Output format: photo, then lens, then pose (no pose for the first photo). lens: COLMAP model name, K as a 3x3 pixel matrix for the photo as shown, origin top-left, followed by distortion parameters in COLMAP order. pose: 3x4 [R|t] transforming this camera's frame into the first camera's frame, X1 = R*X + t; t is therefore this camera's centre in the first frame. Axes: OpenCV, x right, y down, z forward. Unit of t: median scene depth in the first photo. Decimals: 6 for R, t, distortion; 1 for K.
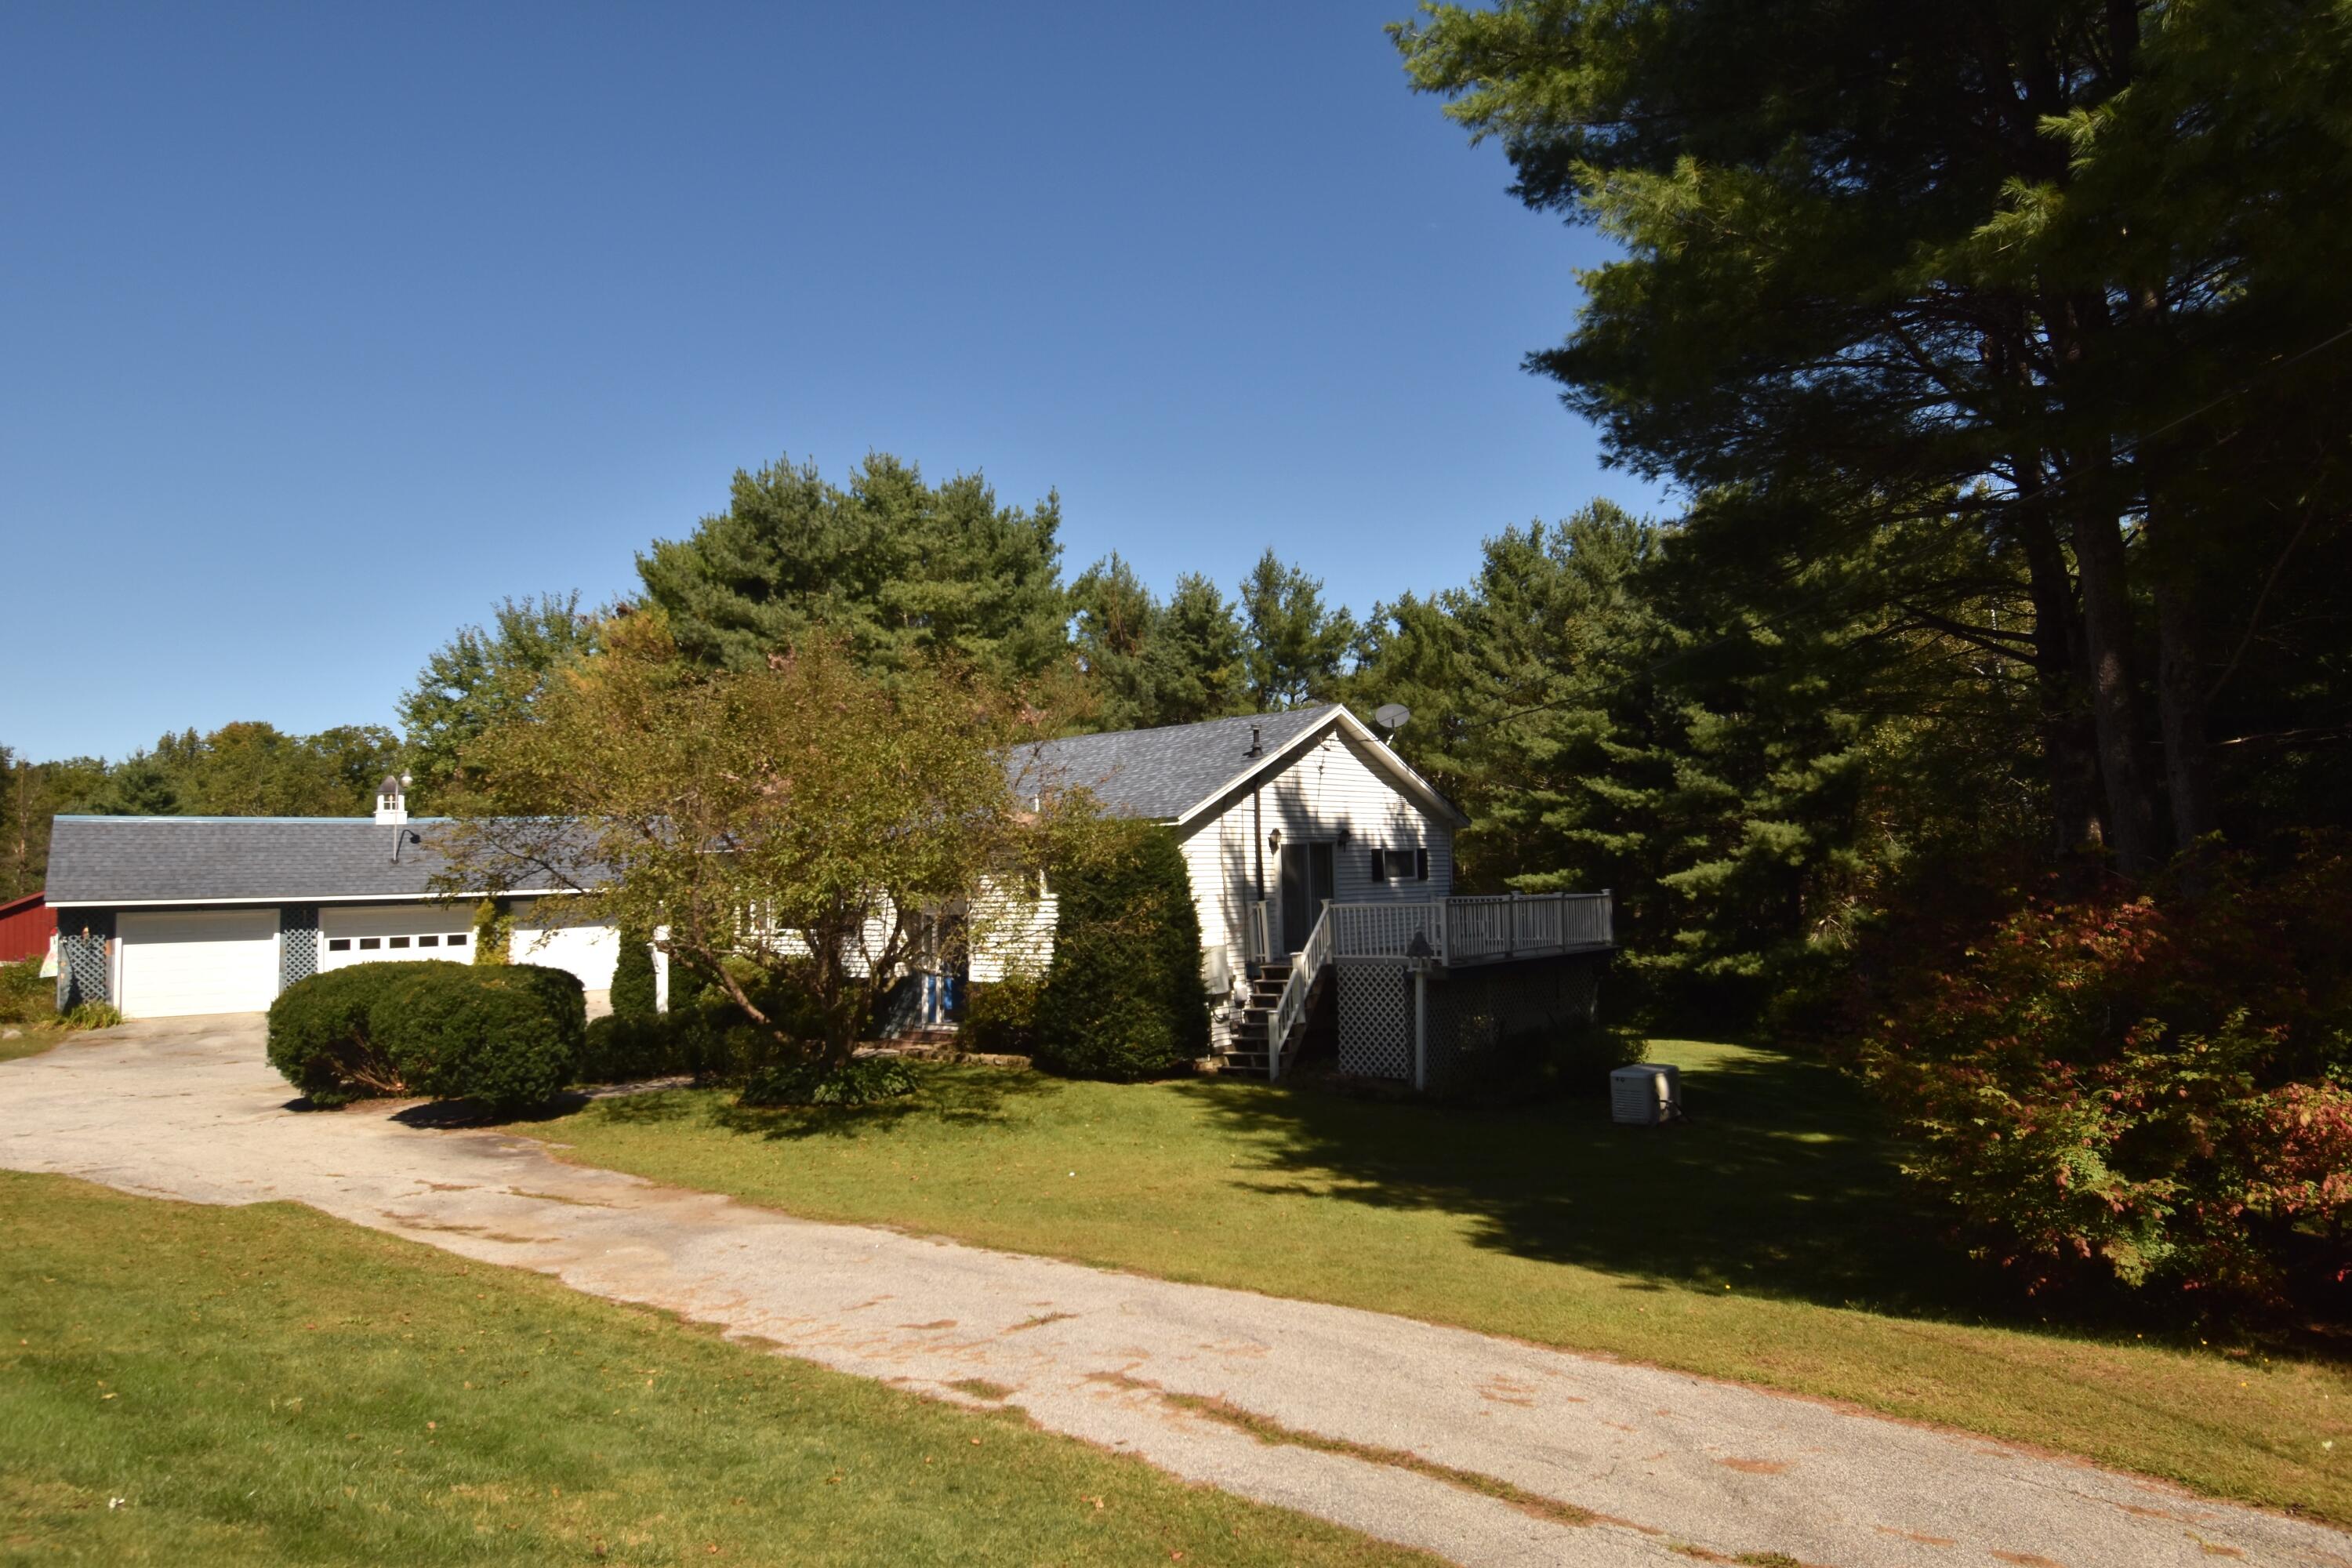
lens RADIAL K [[1537.3, 0, 1172.6], [0, 1537.3, 784.1], [0, 0, 1]] dist [-0.000245, -0.000361]
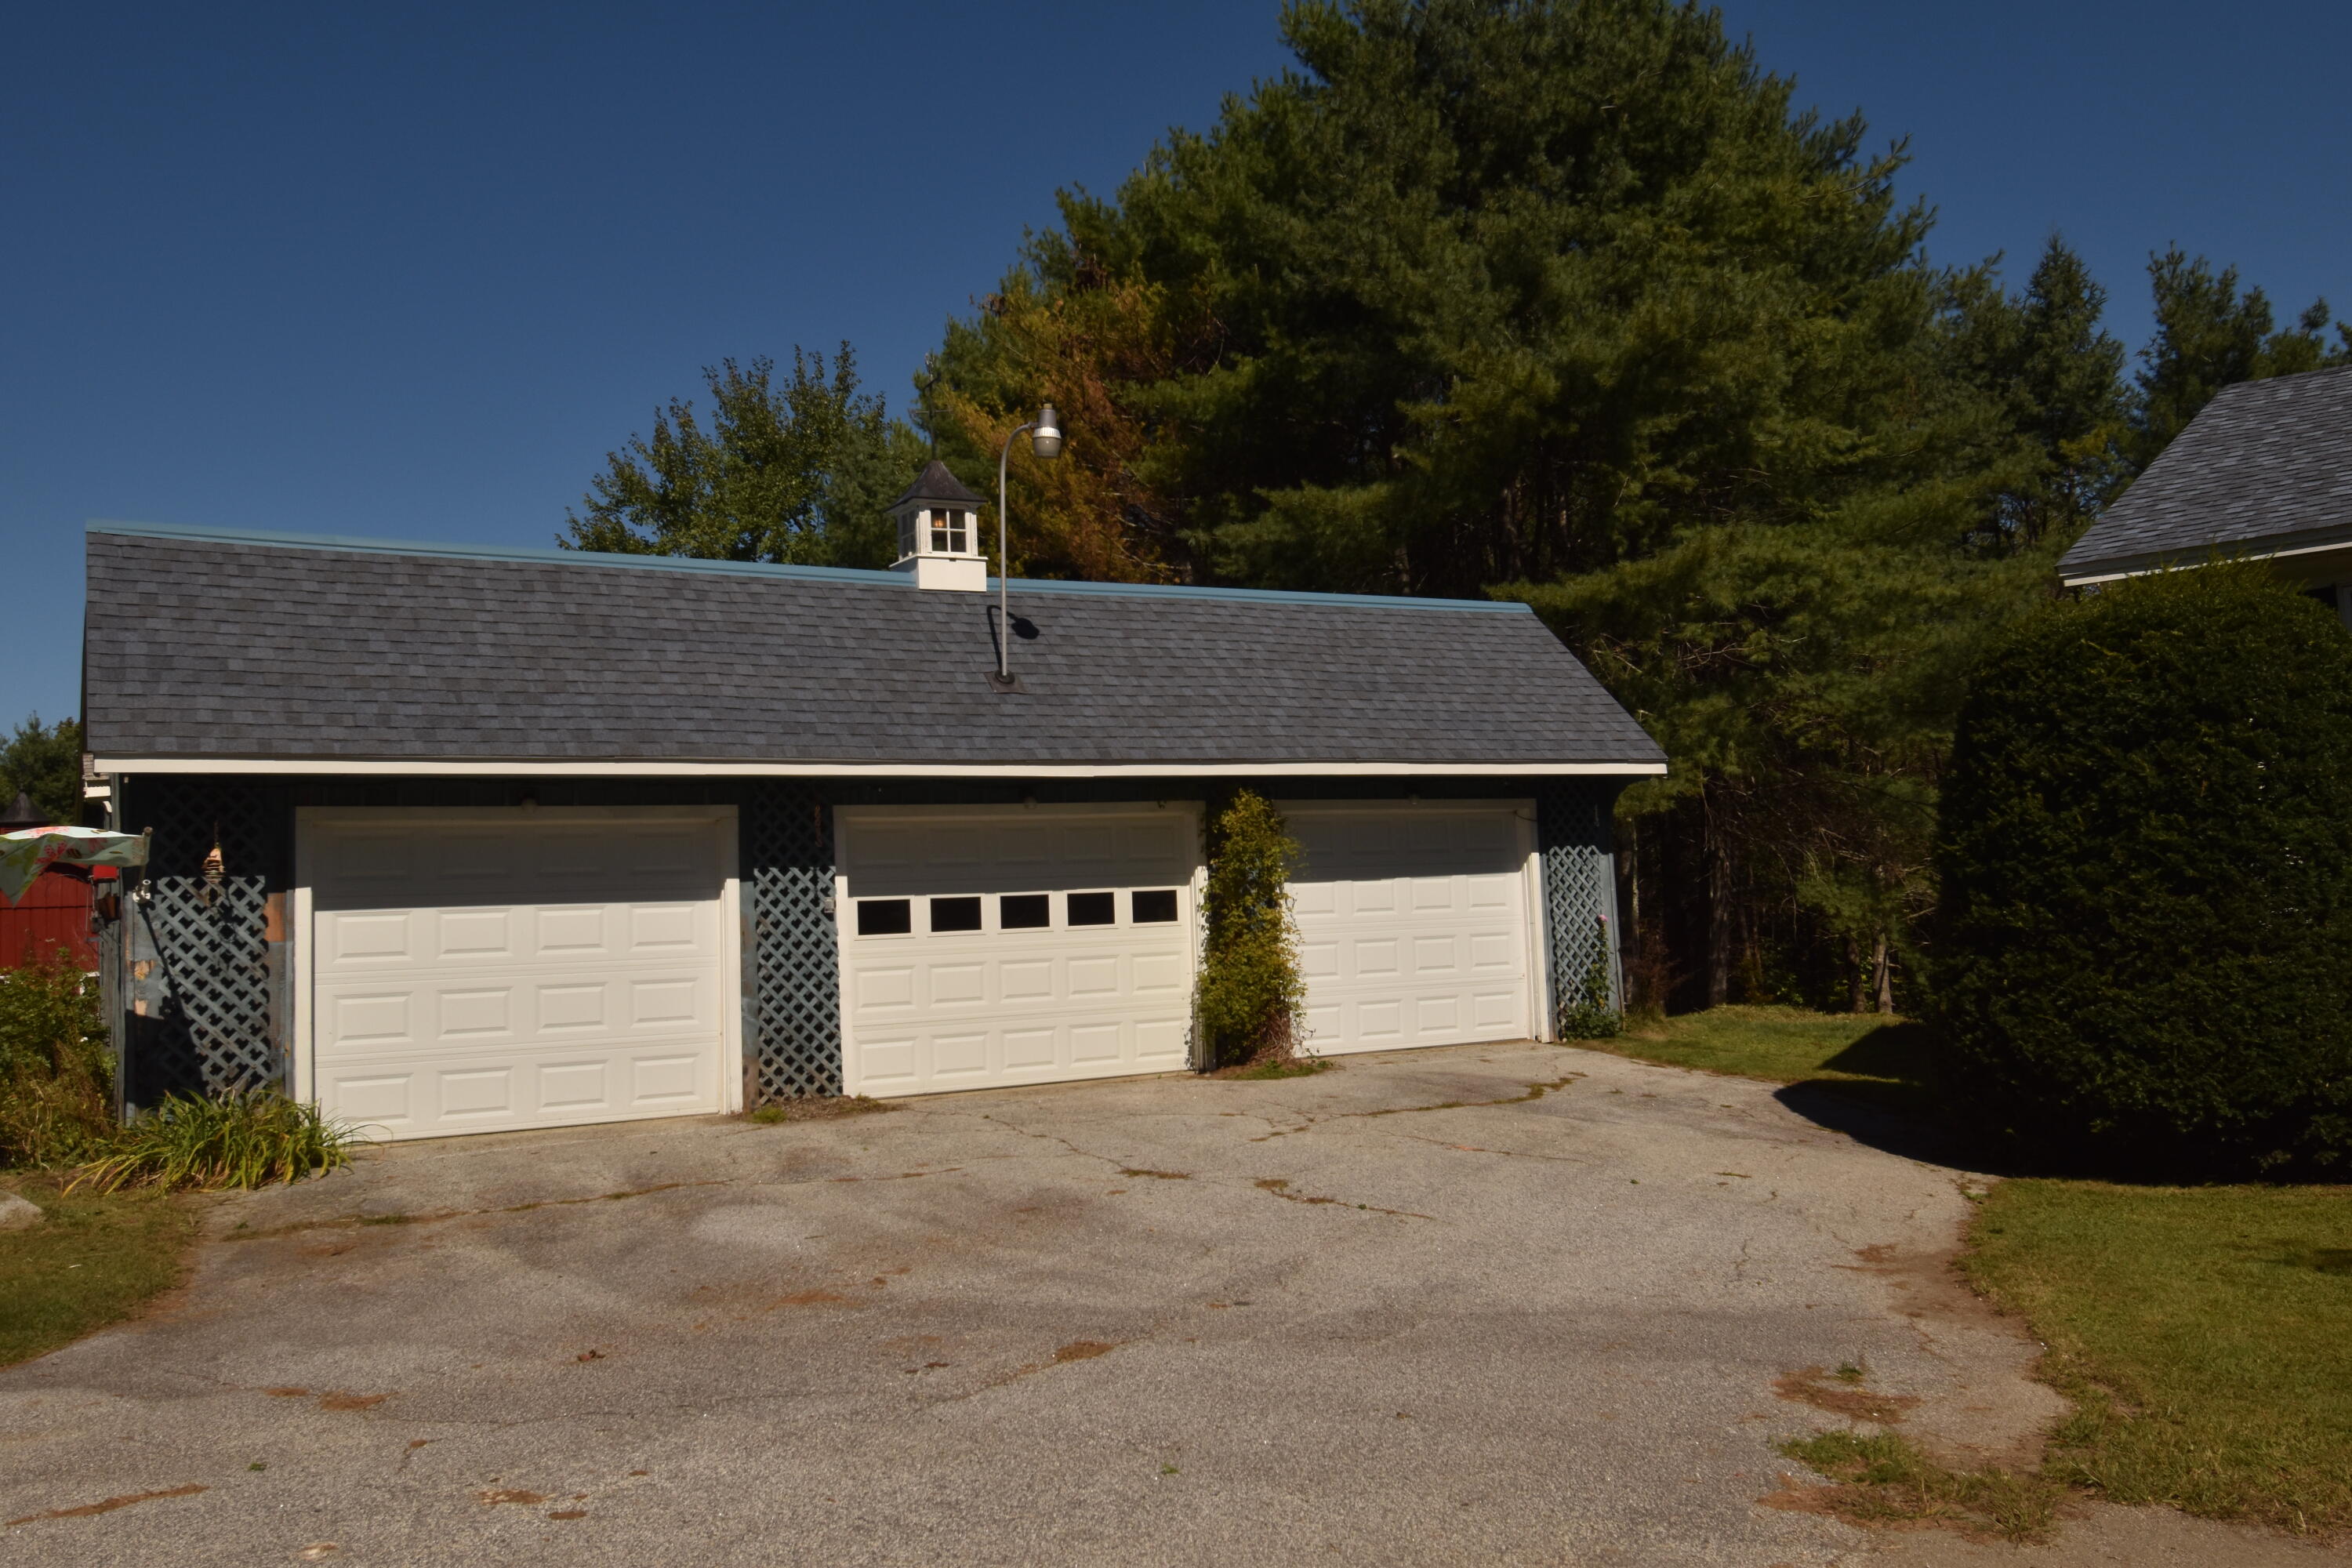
lens RADIAL K [[1994.1, 0, 1179.1], [0, 1994.1, 783.5], [0, 0, 1]] dist [0.010359, 0.011144]
pose [[0.998379, -0.023298, -0.051932, -0.459204], [0.022691, 0.999667, -0.012253, 0.083052], [0.052200, 0.011055, 0.998575, 0.569850]]
